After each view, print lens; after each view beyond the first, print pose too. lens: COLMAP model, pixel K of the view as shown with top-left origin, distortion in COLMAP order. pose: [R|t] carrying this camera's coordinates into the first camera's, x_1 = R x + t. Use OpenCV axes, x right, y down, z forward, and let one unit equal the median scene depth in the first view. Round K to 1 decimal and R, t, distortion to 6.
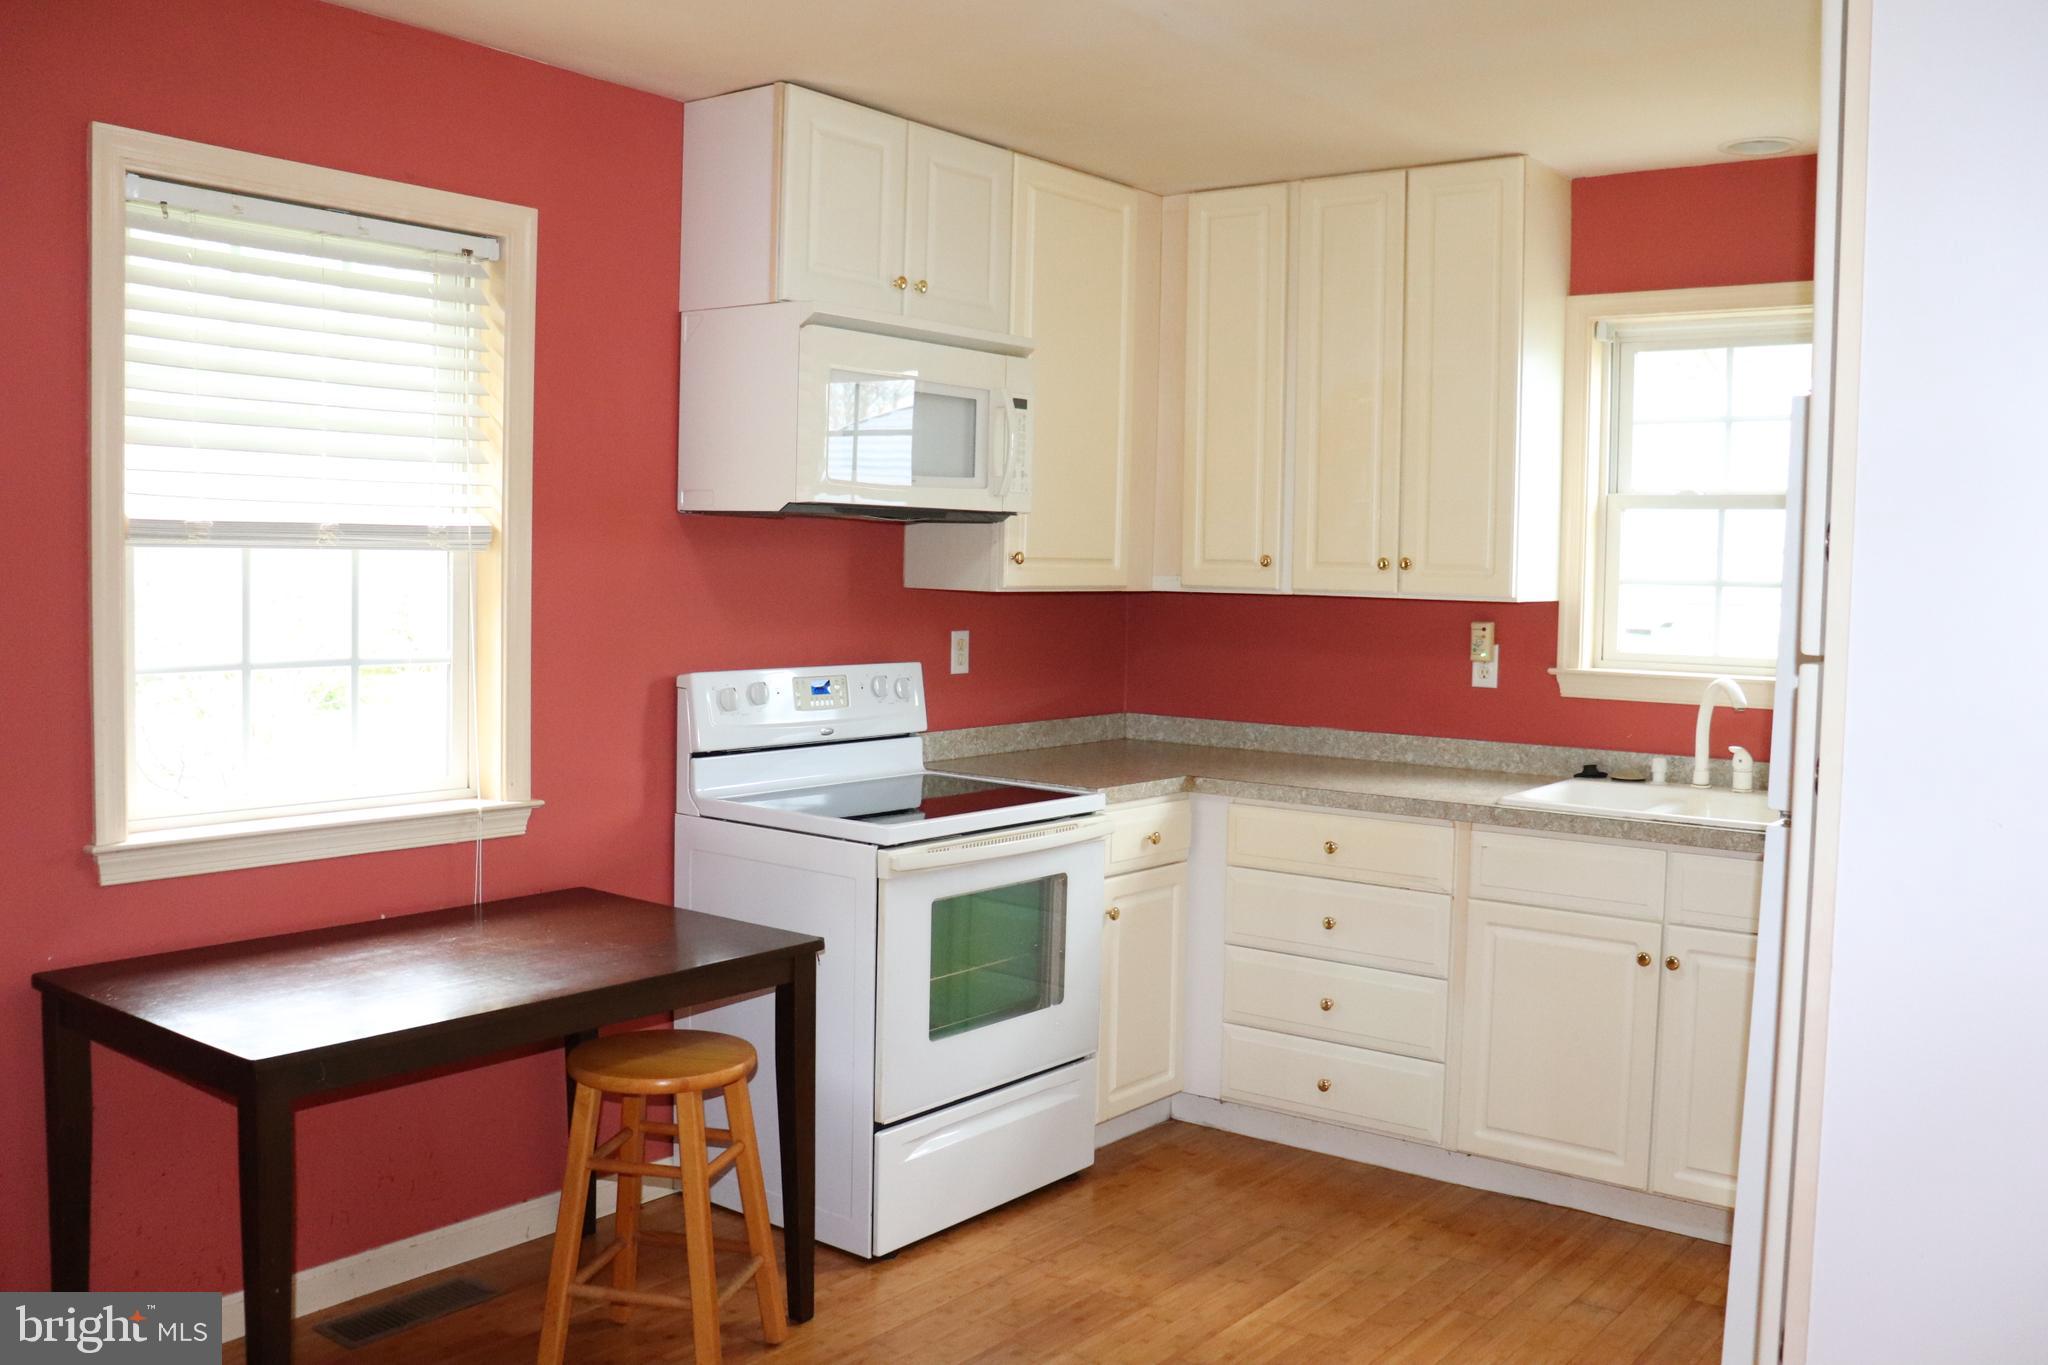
lens RADIAL K [[1941.0, 0, 1023.8], [0, 1941.0, 667.2], [0, 0, 1]] dist [-0.086539, 0.000000]
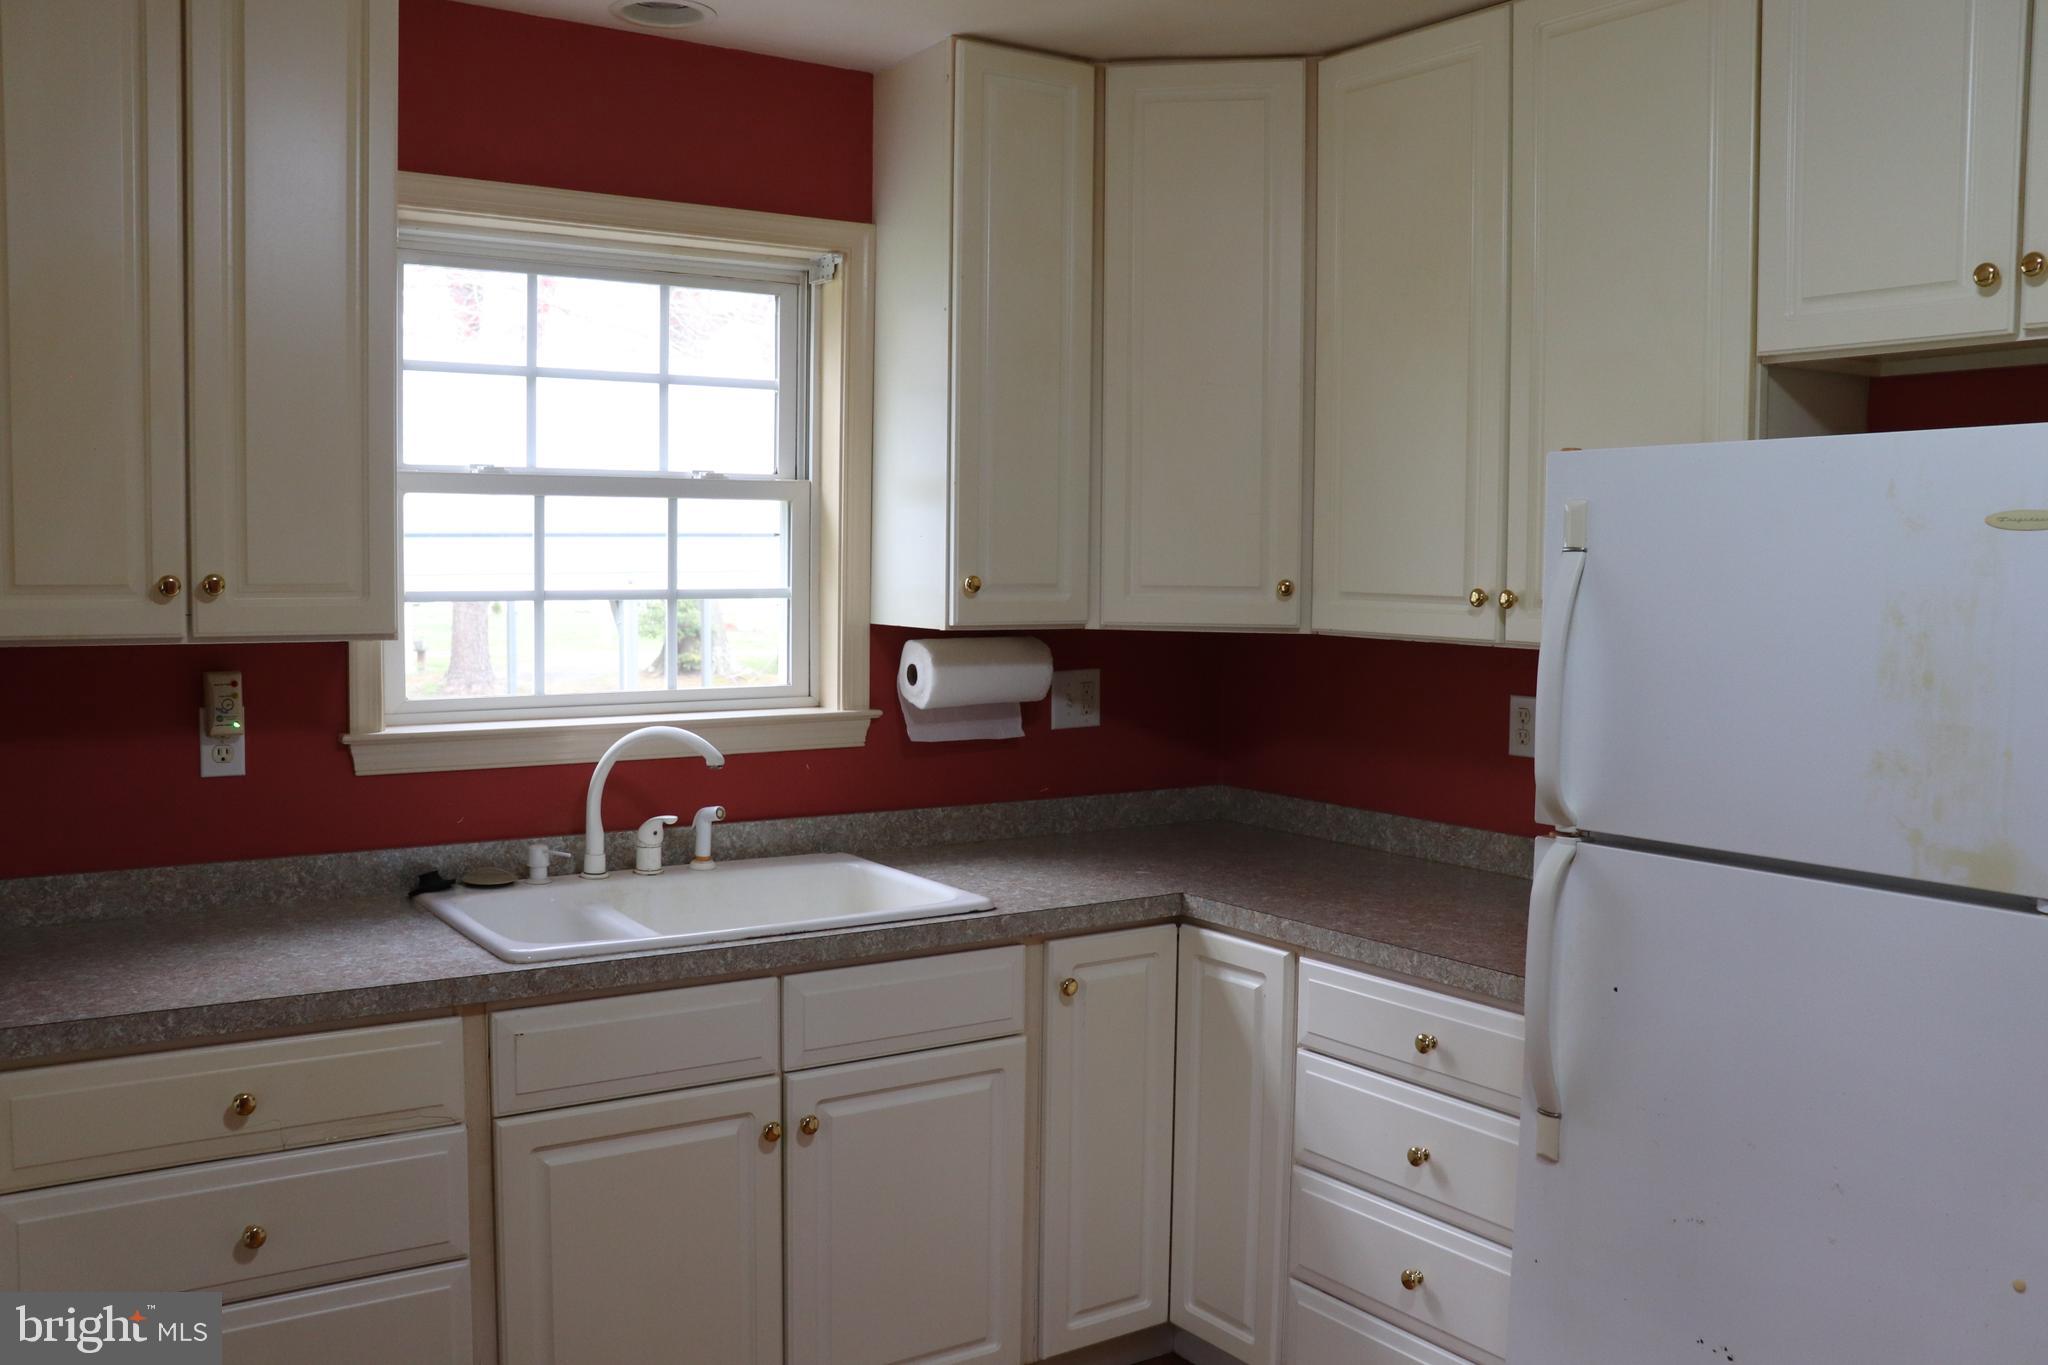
lens RADIAL K [[1786.4, 0, 1018.9], [0, 1786.4, 677.8], [0, 0, 1]] dist [-0.152187, 0.149208]
pose [[0.324935, -0.082535, 0.942128, -0.216602], [0.055783, 0.996123, 0.068026, -0.047686], [-0.944090, 0.030451, 0.328279, 0.603166]]
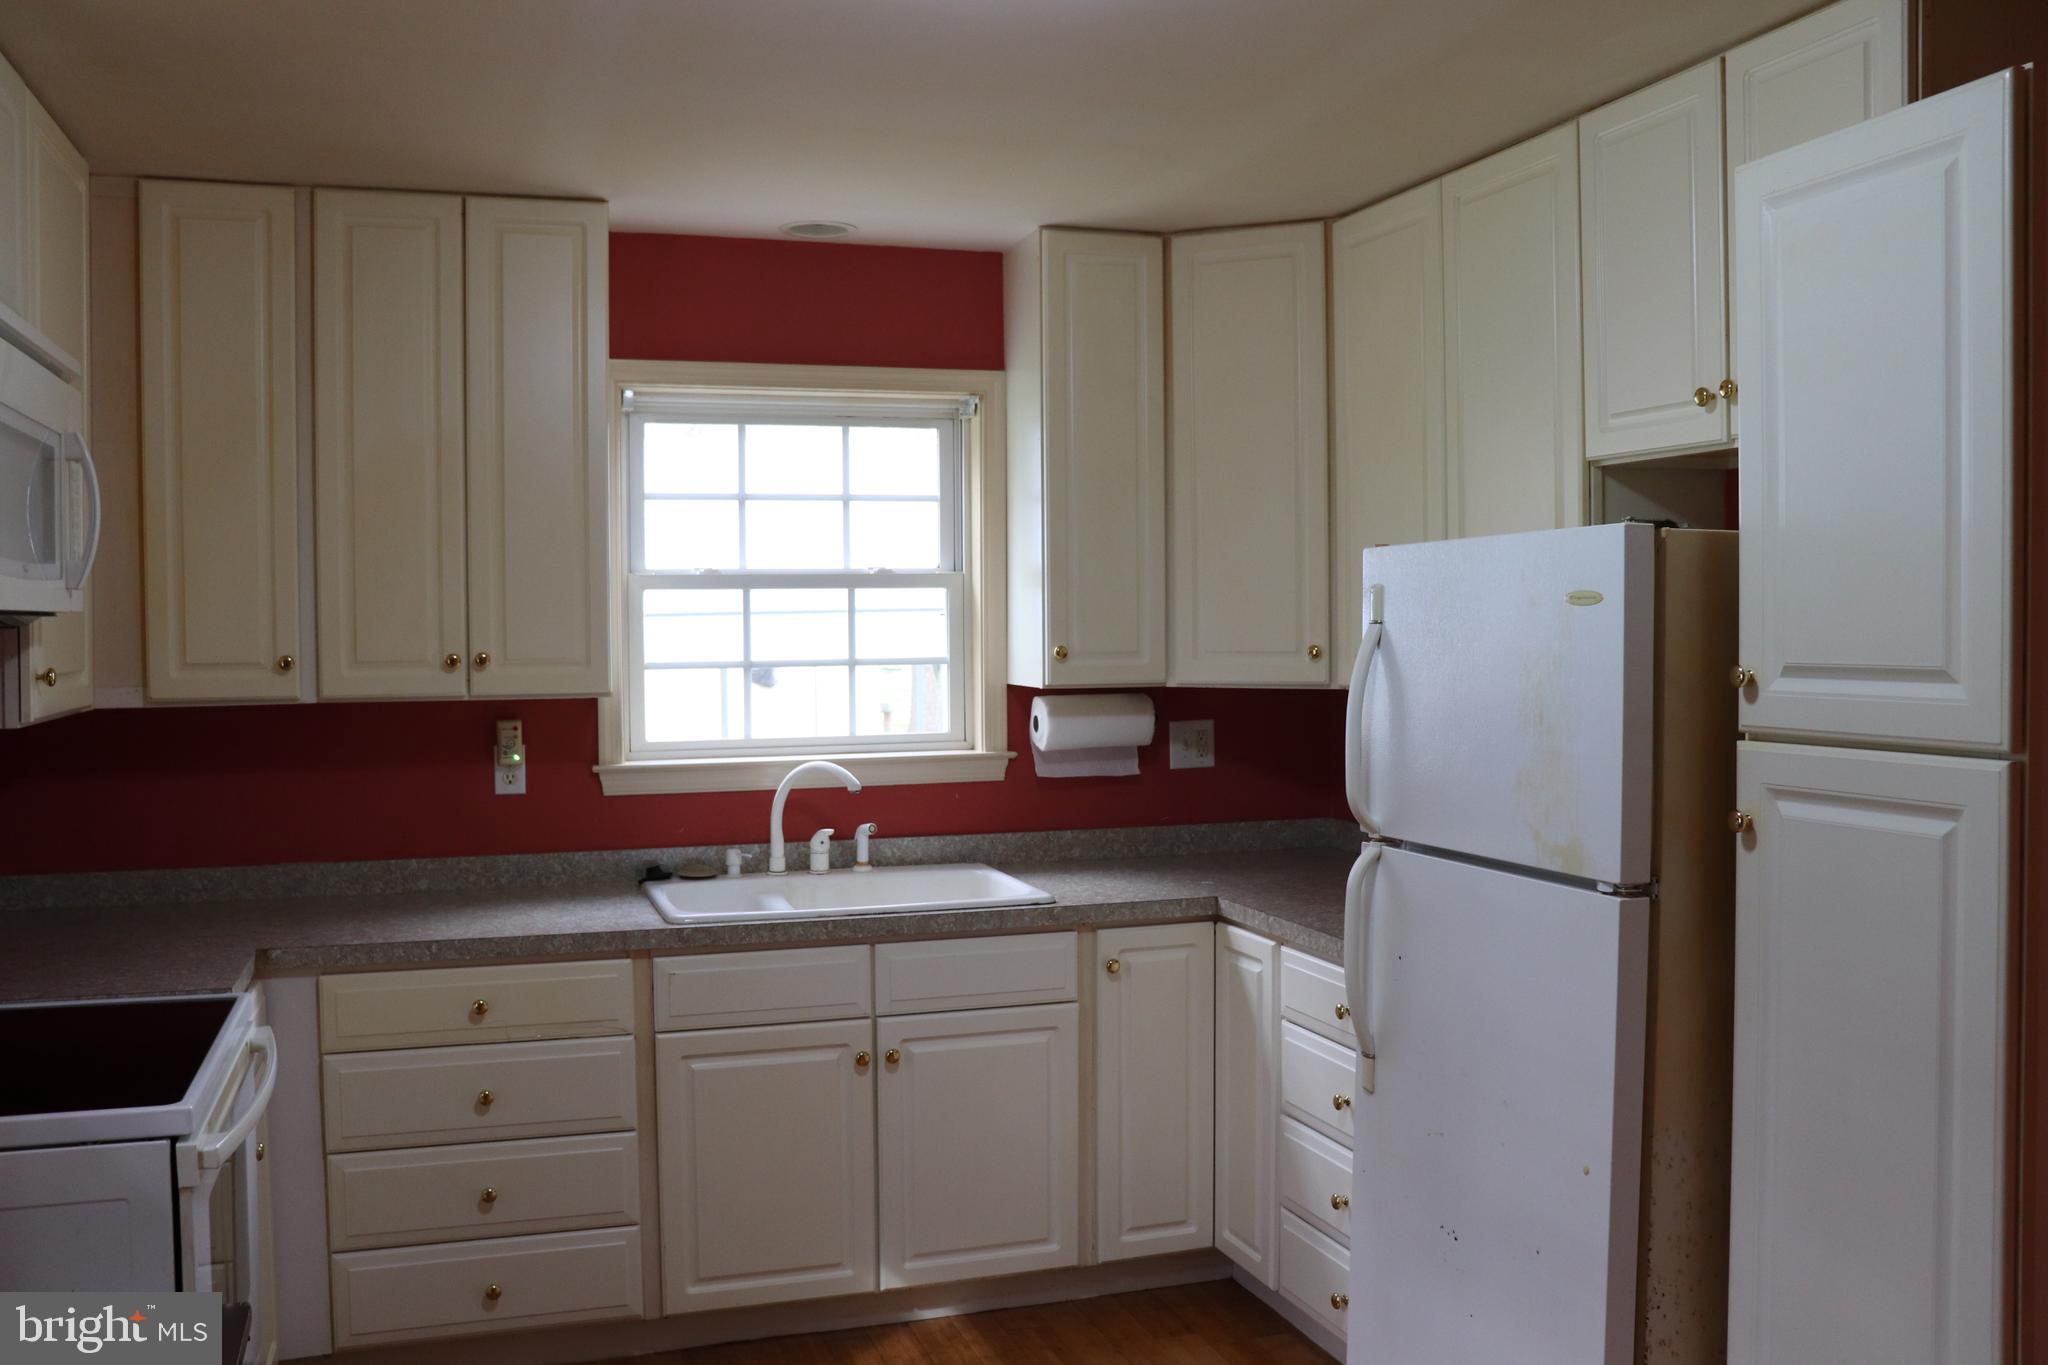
lens RADIAL K [[1786.4, 0, 1025.3], [0, 1786.4, 681.5], [0, 0, 1]] dist [-0.152187, 0.149208]
pose [[0.565619, -0.054993, 0.822831, -0.305644], [0.071305, 0.997299, 0.017638, -0.040526], [-0.821578, 0.048695, 0.568013, 0.364511]]
